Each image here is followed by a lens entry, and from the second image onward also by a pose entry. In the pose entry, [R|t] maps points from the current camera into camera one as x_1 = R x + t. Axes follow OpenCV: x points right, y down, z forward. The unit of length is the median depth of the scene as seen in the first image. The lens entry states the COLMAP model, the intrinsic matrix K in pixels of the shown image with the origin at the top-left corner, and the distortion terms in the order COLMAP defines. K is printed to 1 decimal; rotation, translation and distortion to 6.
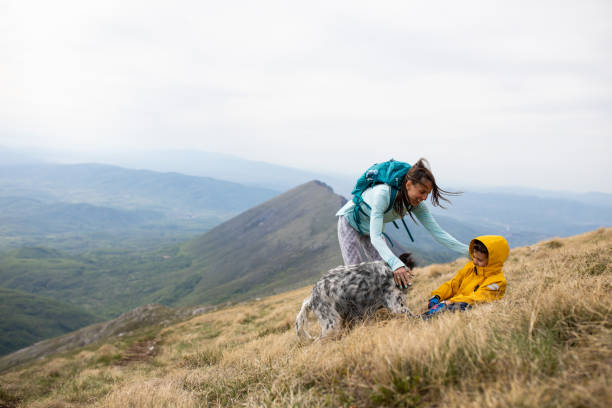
lens RADIAL K [[580.3, 0, 302.9], [0, 580.3, 206.0], [0, 0, 1]] dist [-0.022445, 0.007060]
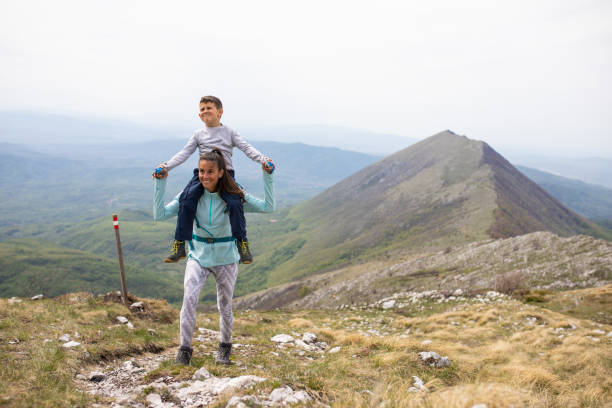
lens RADIAL K [[580.3, 0, 302.9], [0, 580.3, 206.0], [0, 0, 1]] dist [-0.022445, 0.007060]
pose [[0.975528, -0.002811, -0.219859, 0.000861], [0.012169, 0.999076, 0.041221, 0.038282], [0.219540, -0.042888, 0.974660, 0.198596]]
